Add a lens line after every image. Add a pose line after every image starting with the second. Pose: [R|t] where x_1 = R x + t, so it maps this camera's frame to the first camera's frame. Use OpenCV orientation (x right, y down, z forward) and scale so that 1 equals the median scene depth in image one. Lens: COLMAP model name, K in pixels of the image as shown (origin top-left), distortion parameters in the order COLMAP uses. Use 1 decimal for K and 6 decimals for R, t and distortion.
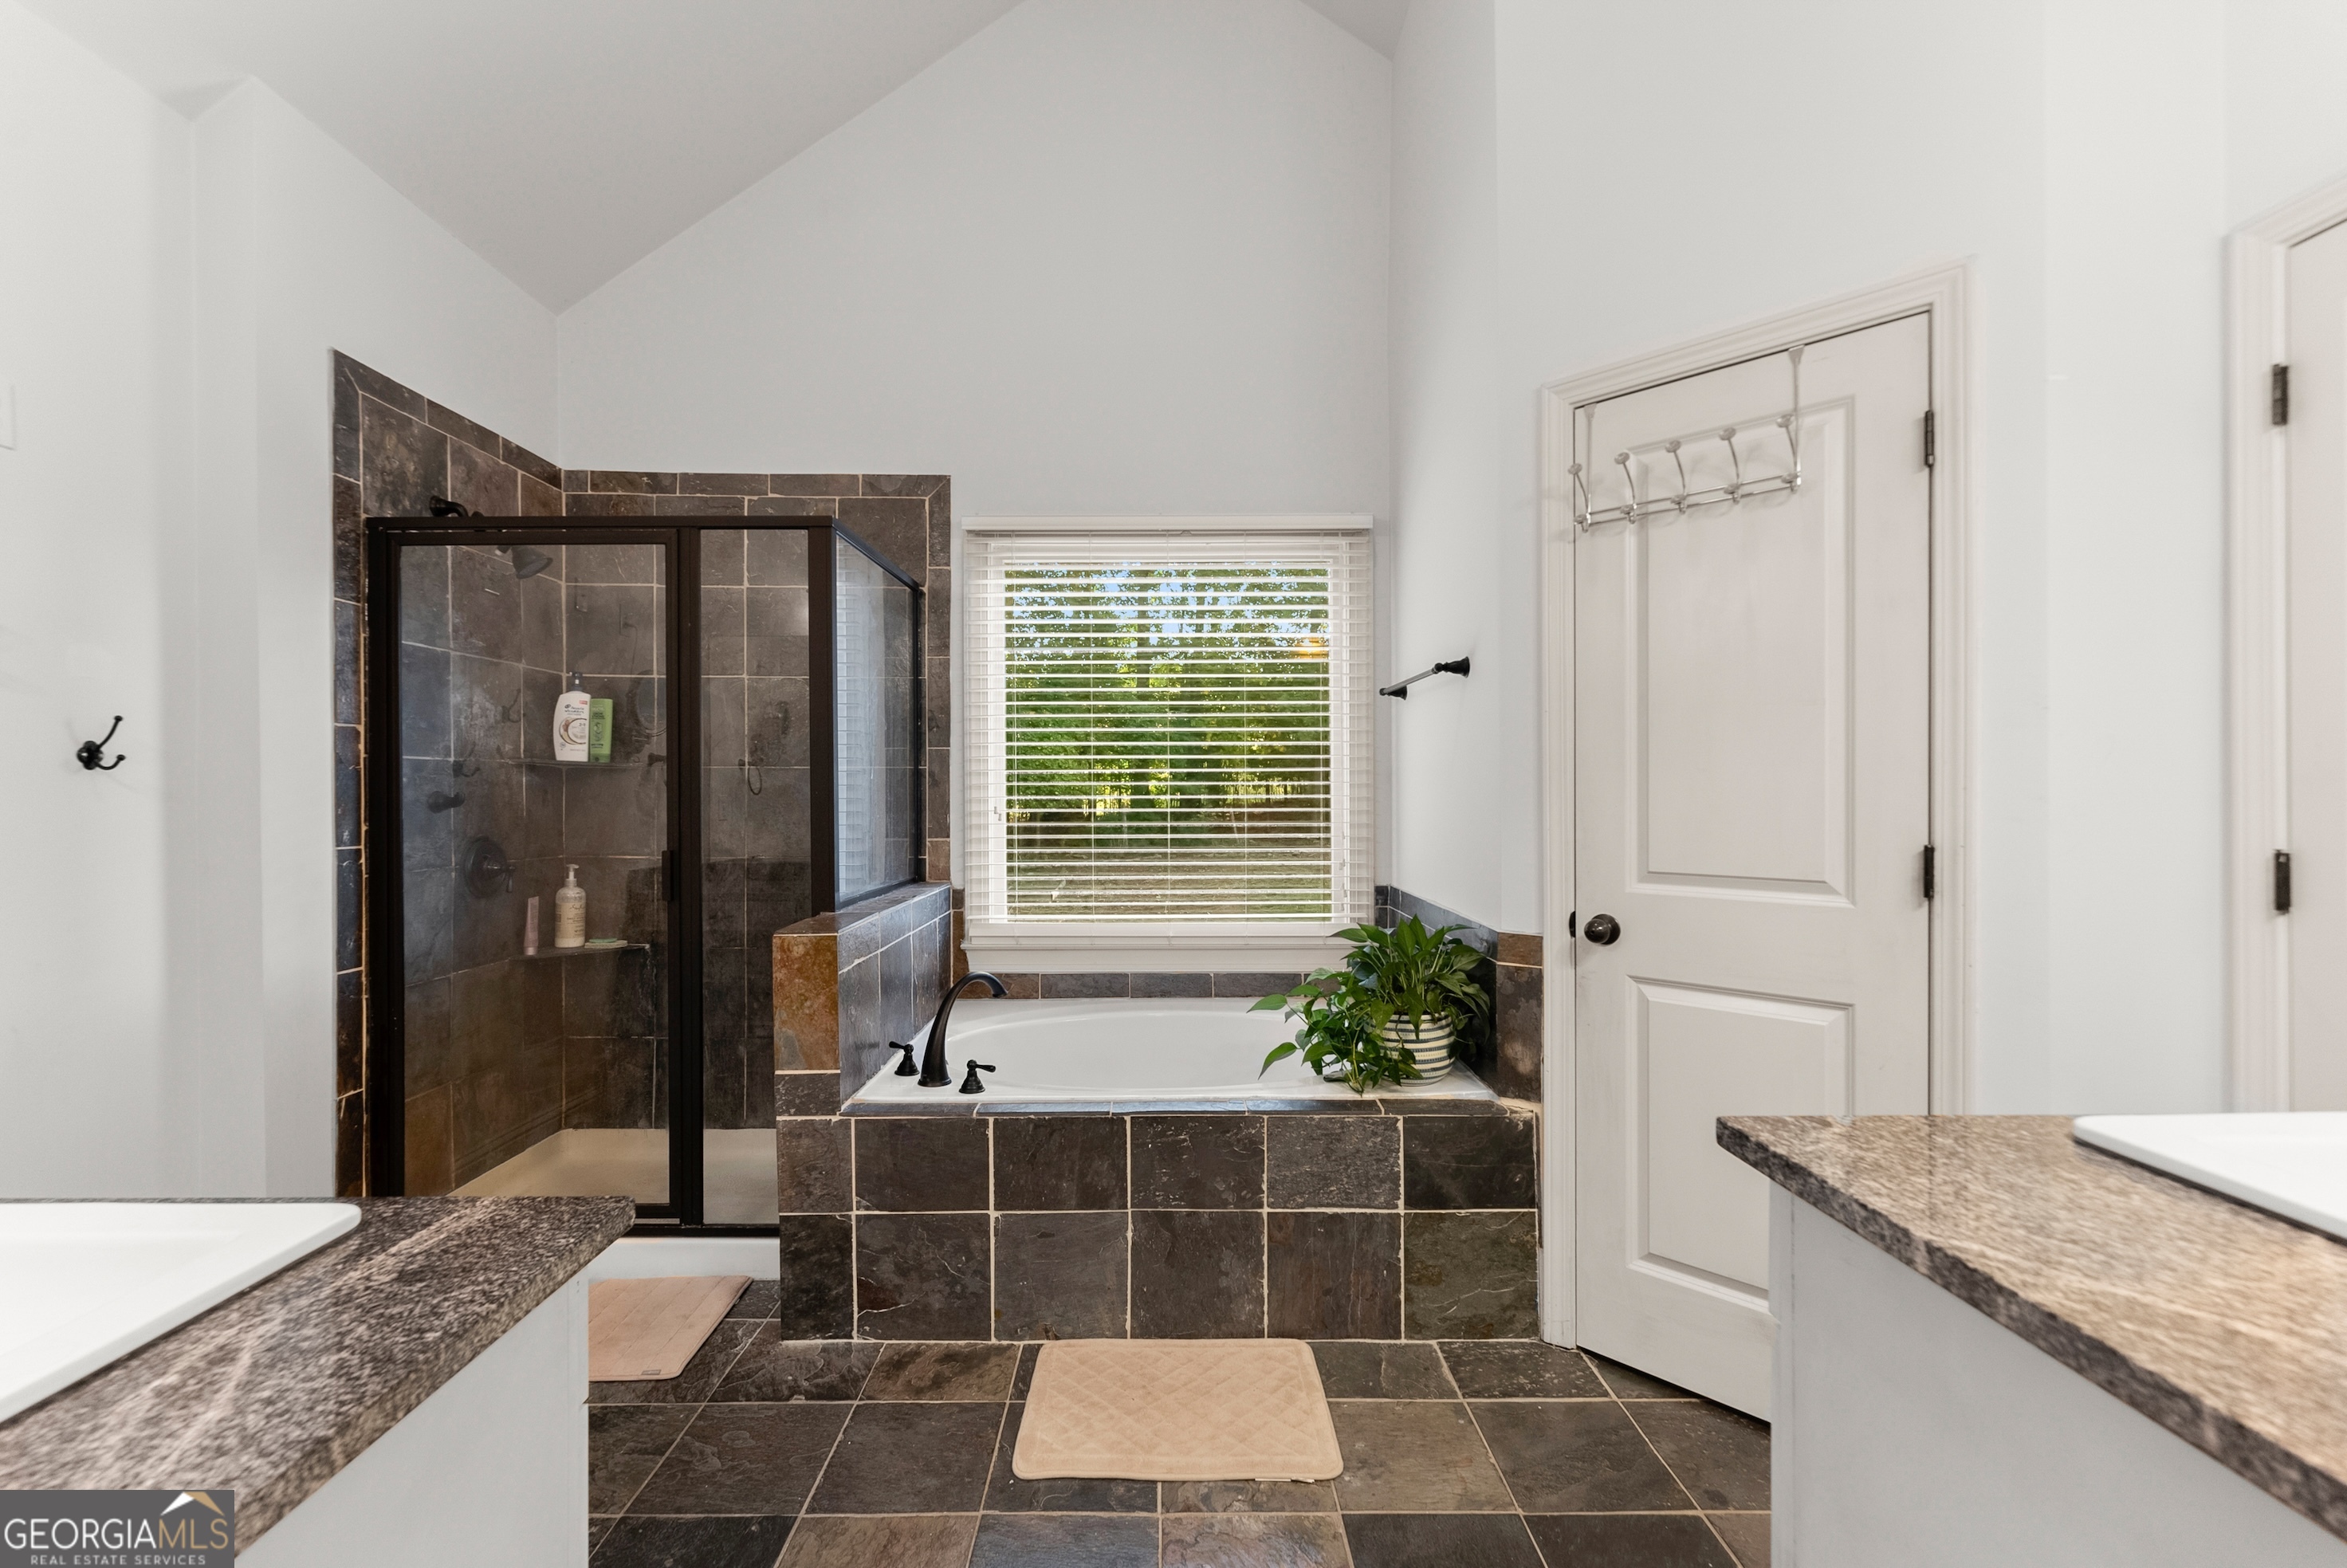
lens RADIAL K [[964.0, 0, 1164.0], [0, 964.0, 796.7], [0, 0, 1]] dist [0.001677, -0.000005]
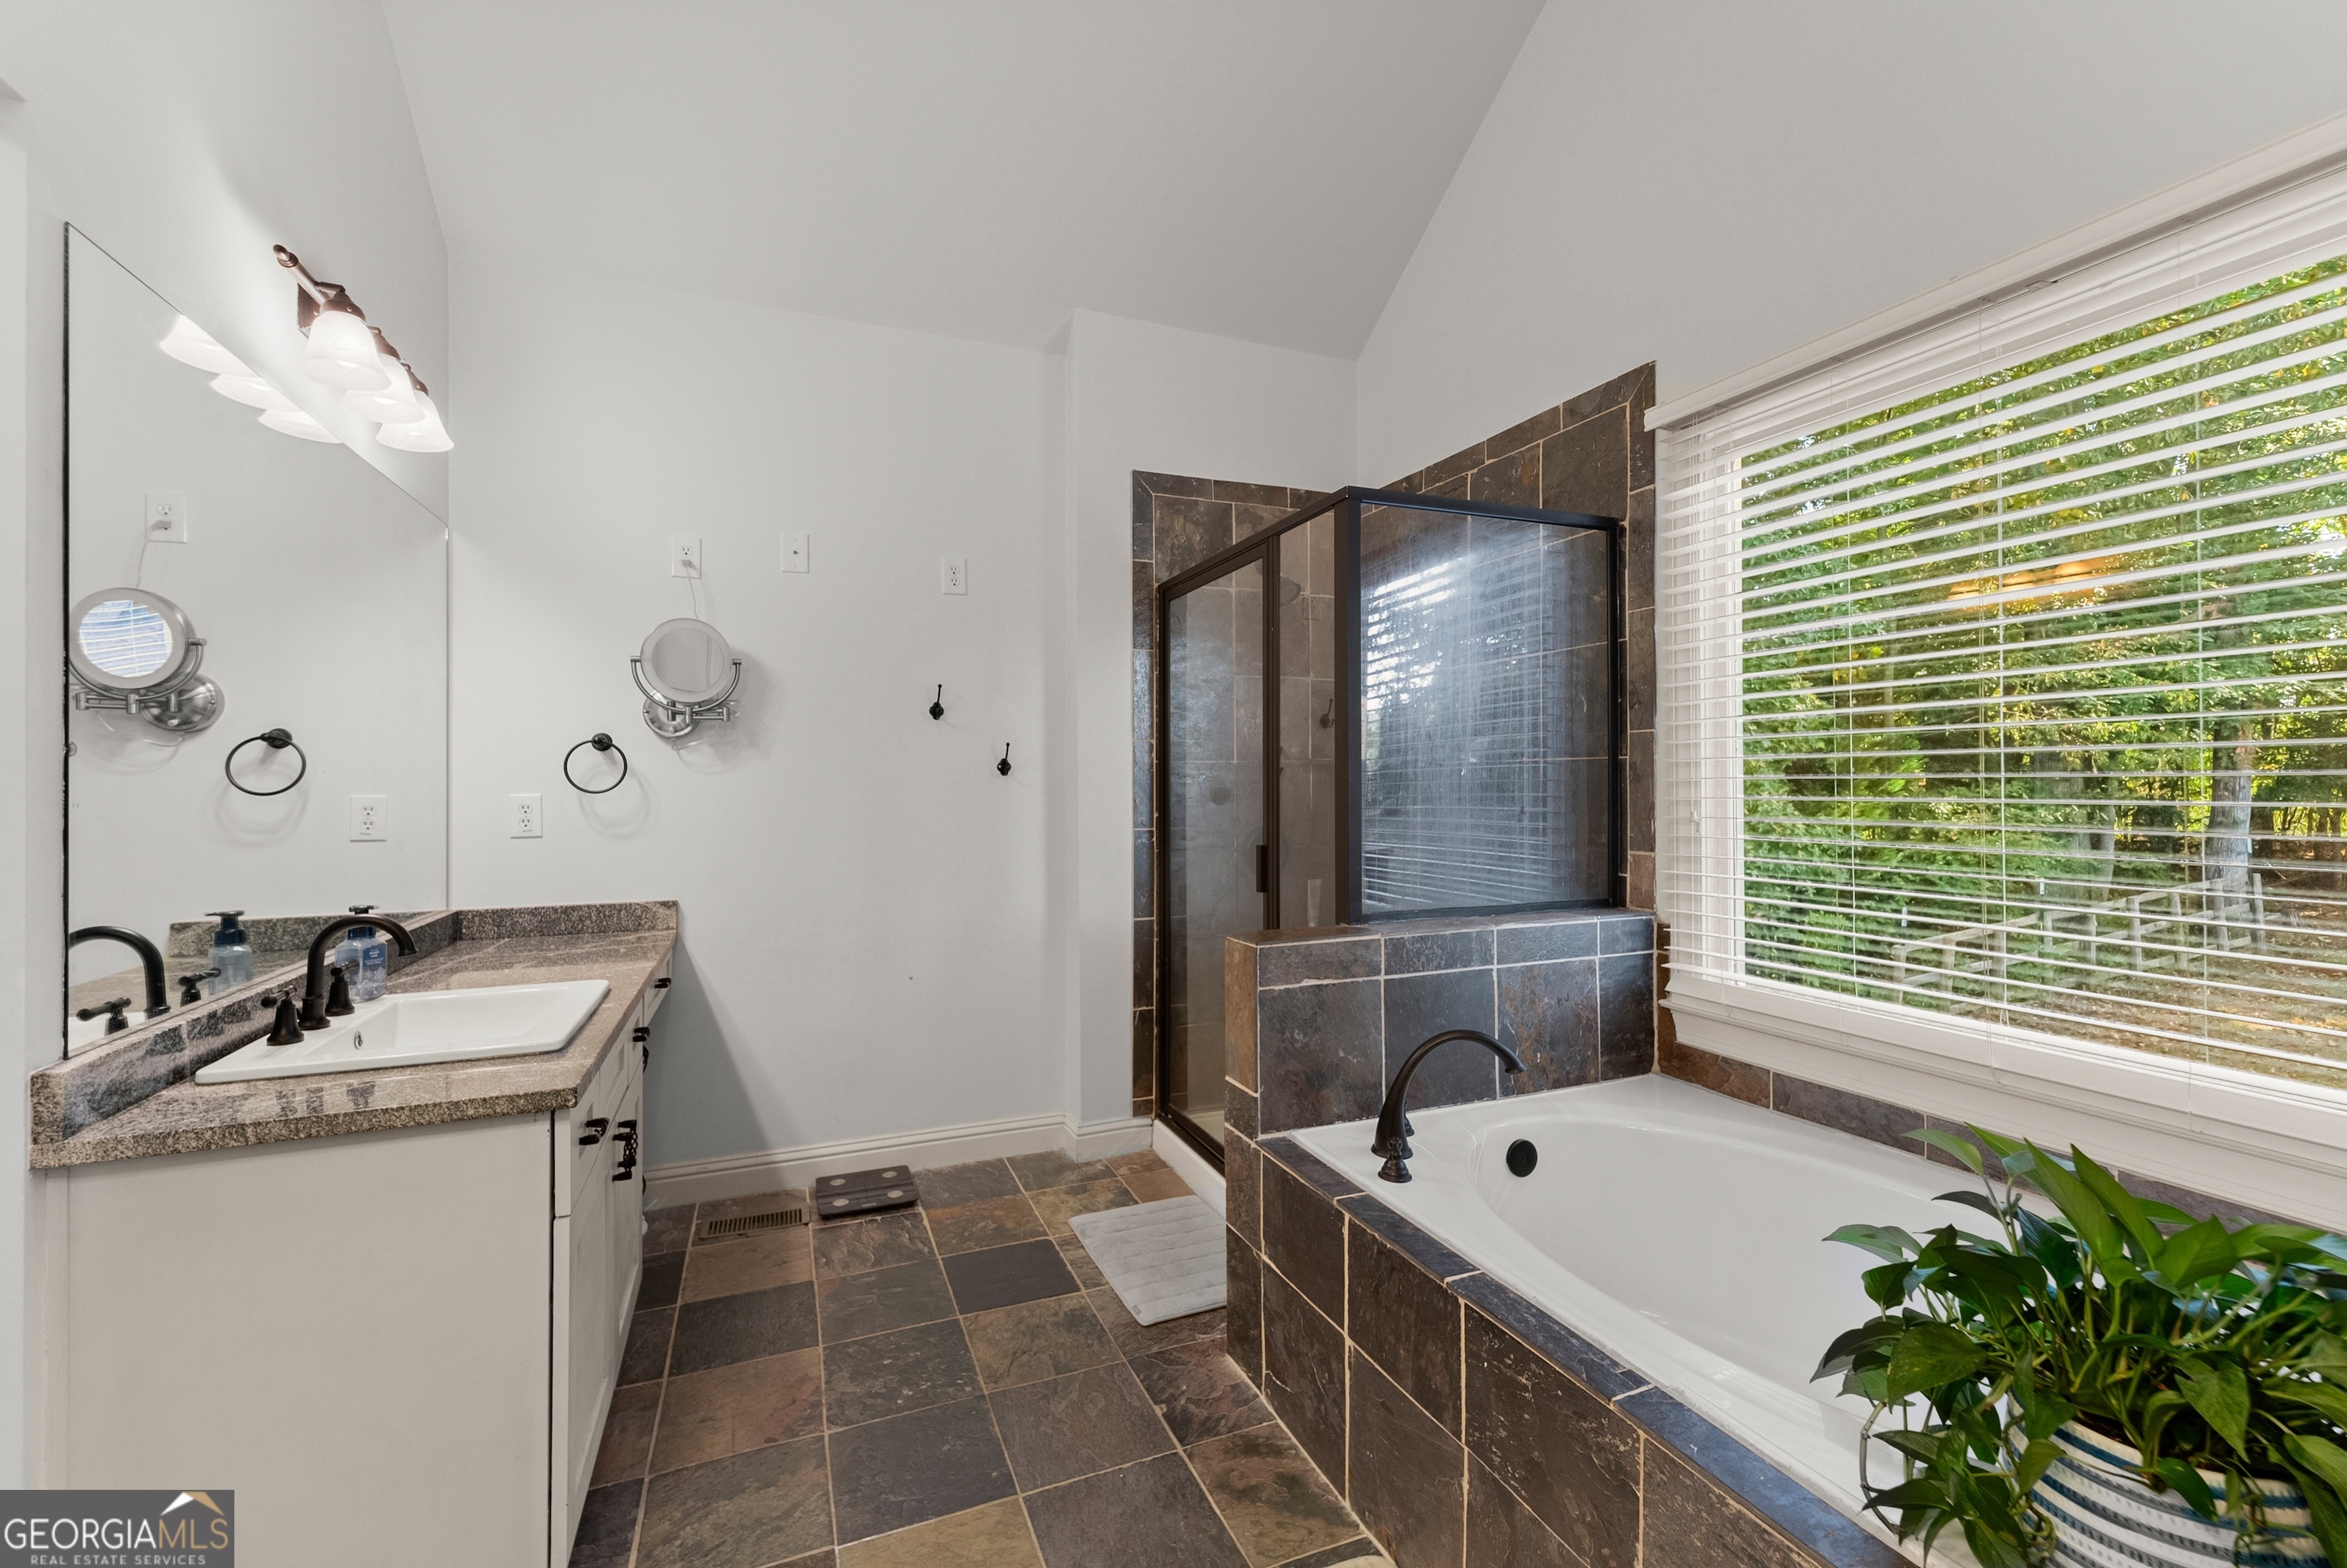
lens RADIAL K [[962.7, 0, 1173.5], [0, 962.7, 784.0], [0, 0, 1]] dist [0.001903, 0.000064]
pose [[0.381471, 0.000492, -0.924381, 0.402821], [-0.001524, 0.999999, -0.000097, -0.010677], [0.924379, 0.001445, 0.381472, 0.478581]]
